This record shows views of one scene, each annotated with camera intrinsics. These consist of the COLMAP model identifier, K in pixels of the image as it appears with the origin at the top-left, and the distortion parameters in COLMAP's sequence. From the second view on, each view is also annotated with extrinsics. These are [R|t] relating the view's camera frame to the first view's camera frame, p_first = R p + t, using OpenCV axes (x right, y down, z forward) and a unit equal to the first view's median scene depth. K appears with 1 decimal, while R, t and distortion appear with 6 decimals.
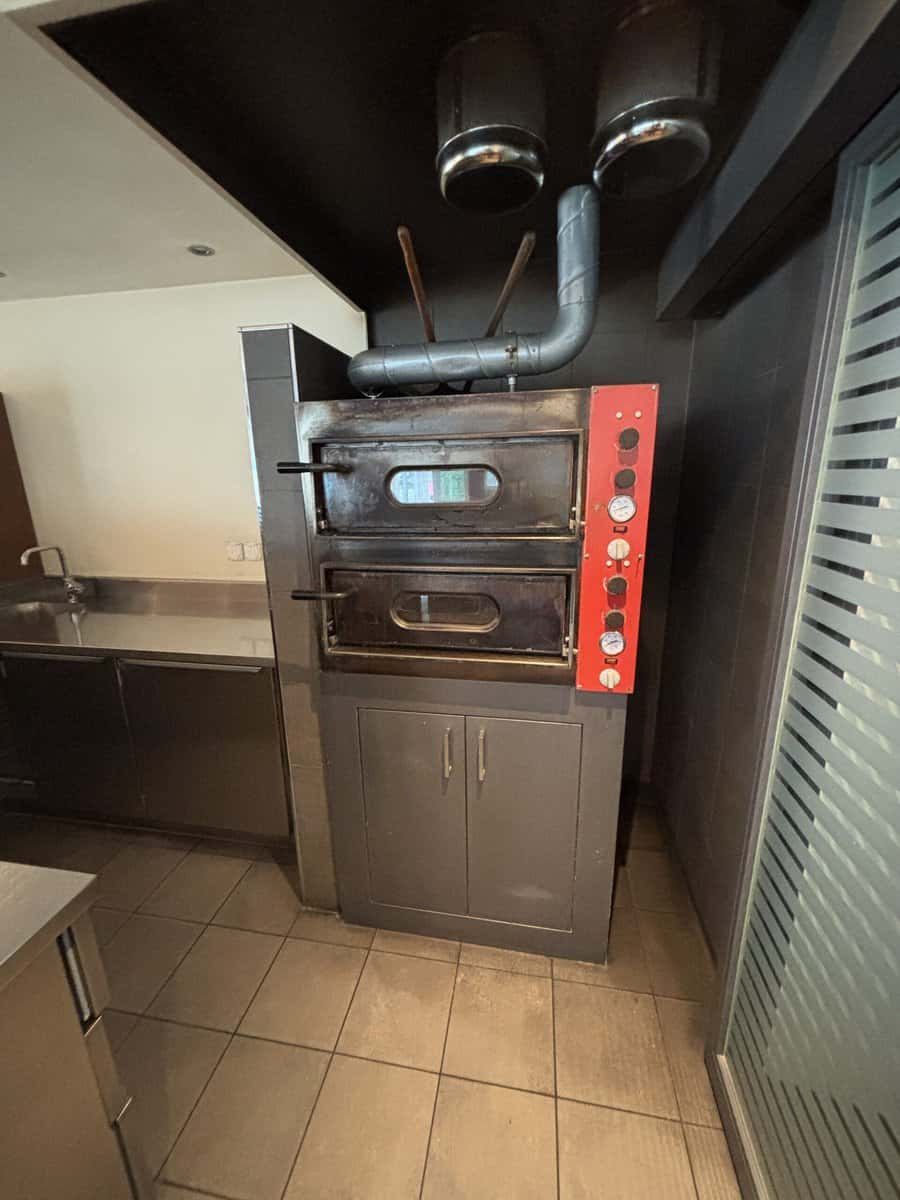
lens RADIAL K [[482.6, 0, 451.8], [0, 482.6, 597.2], [0, 0, 1]] dist [-0.000949, 0.000566]
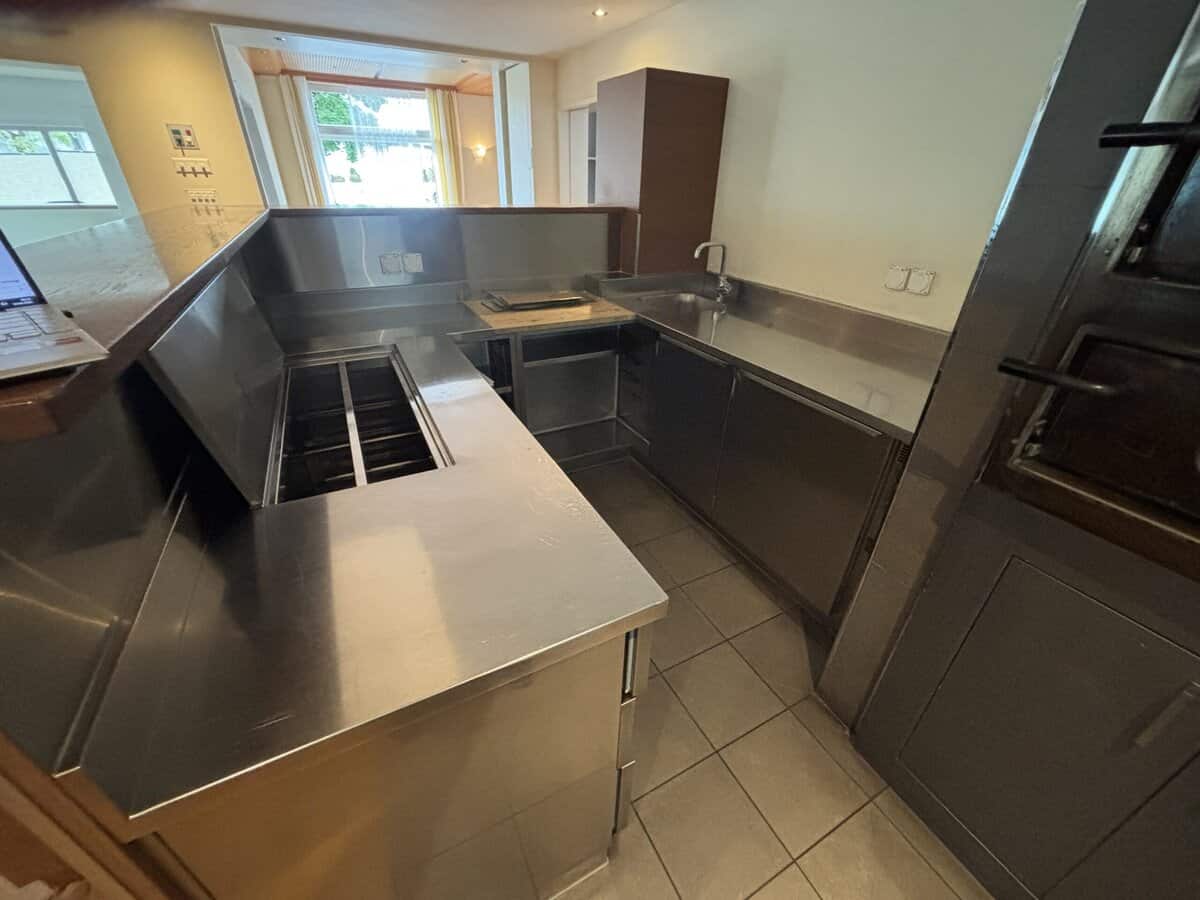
lens RADIAL K [[482.6, 0, 599.5], [0, 482.6, 451.1], [0, 0, 1]] dist [-0.000949, 0.000566]
pose [[0.611541, 0.413097, -0.674810, -0.128212], [-0.229069, 0.908794, 0.348743, 0.000019], [0.757328, -0.058692, 0.650392, 0.123477]]
